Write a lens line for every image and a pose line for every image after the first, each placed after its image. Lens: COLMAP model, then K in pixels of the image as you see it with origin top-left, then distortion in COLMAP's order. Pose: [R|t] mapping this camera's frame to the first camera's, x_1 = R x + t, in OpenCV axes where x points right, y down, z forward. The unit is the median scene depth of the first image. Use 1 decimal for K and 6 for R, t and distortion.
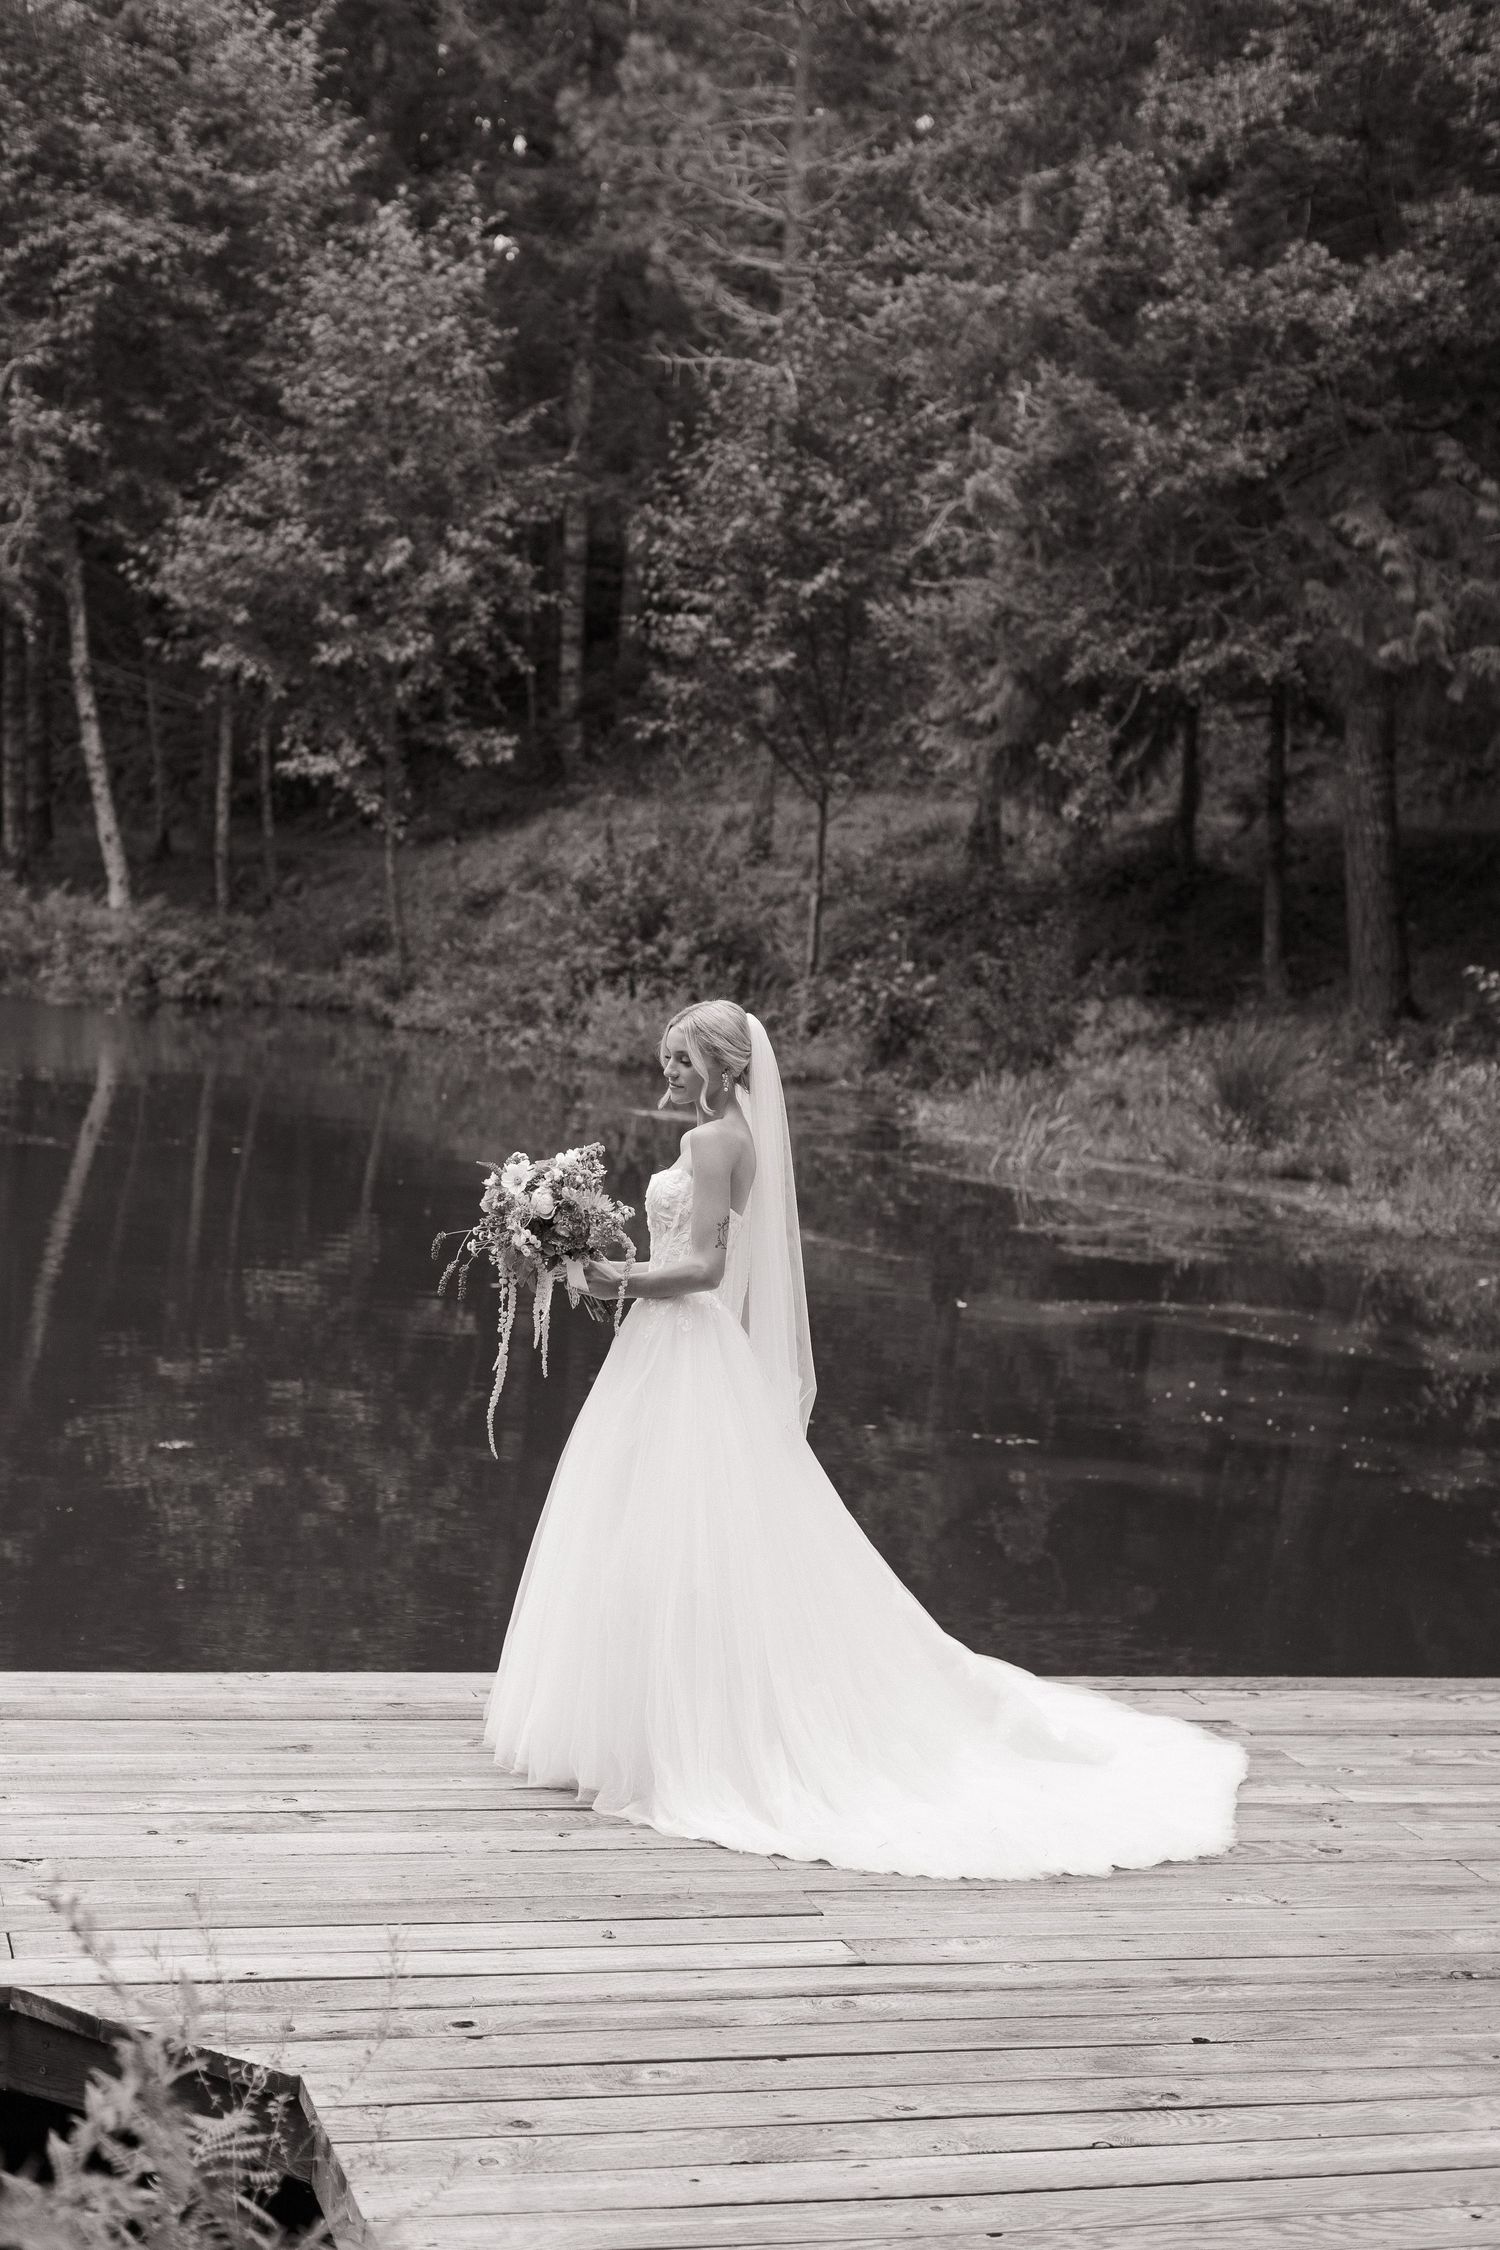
lens RADIAL K [[3343.5, 0, 750.0], [0, 3343.5, 1125.0], [0, 0, 1]] dist [0.020934, -0.076691]
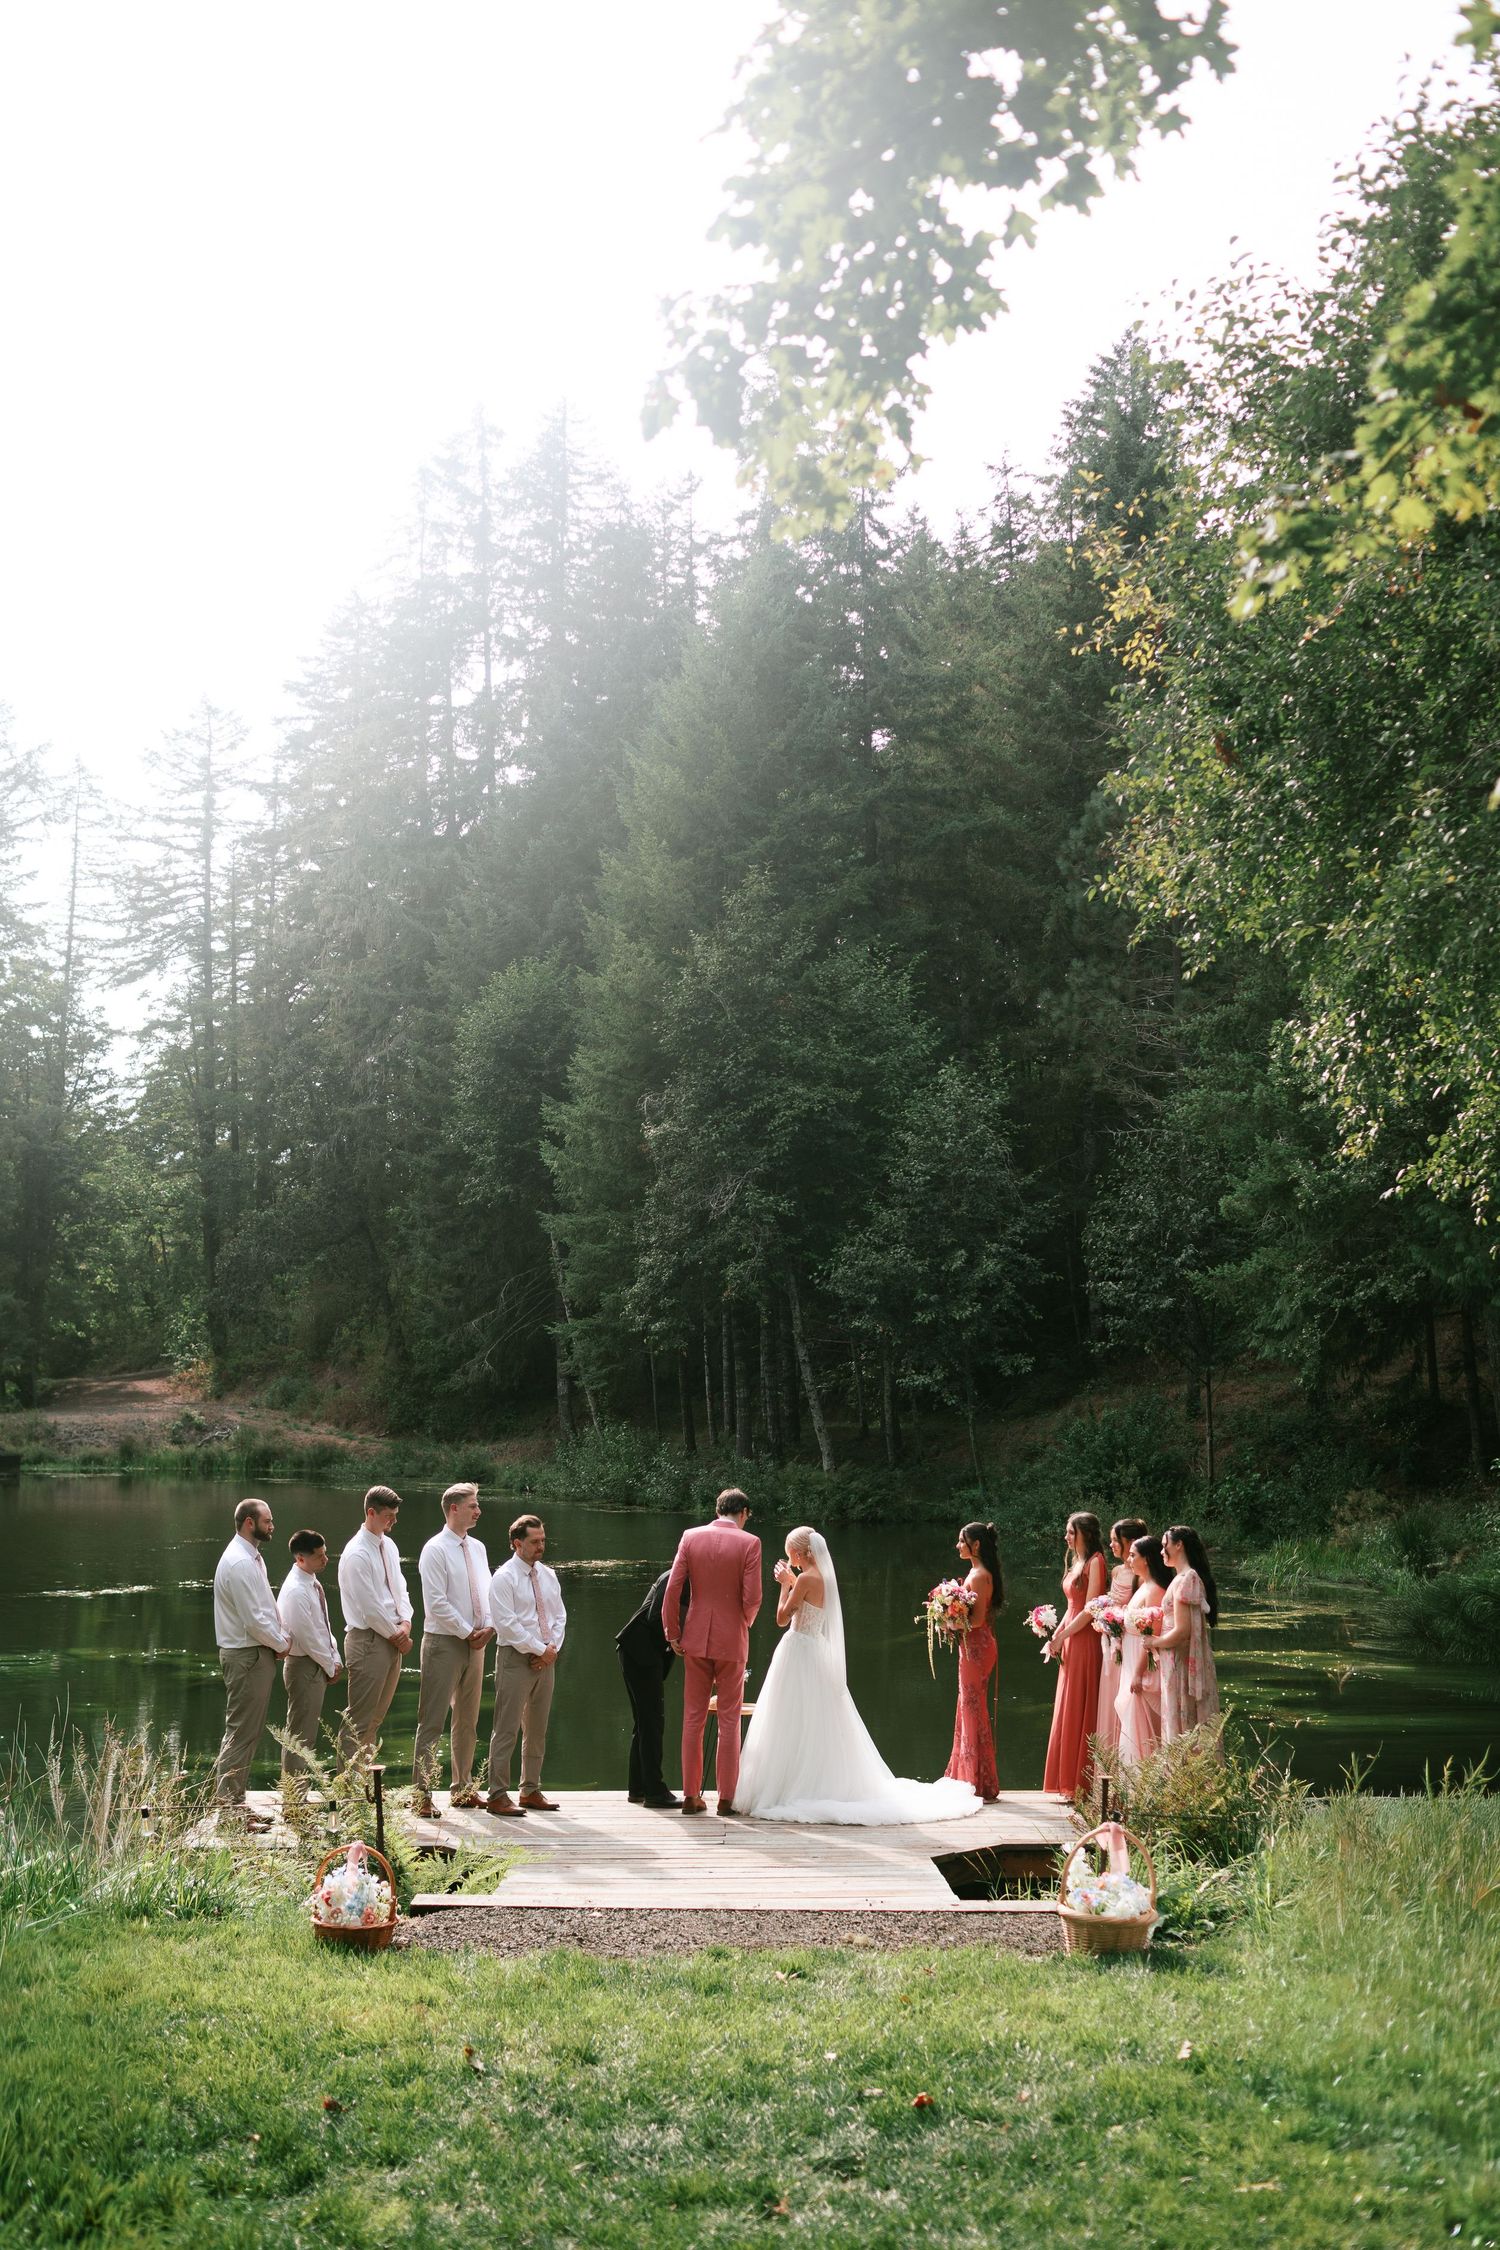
lens RADIAL K [[2178.5, 0, 762.3], [0, 2178.5, 1123.3], [0, 0, 1]] dist [-0.104315, 0.173156]
pose [[0.963317, -0.099059, -0.249414, 0.086274], [0.042480, 0.973949, -0.222751, 0.010734], [0.264982, 0.203985, 0.942430, -0.120893]]
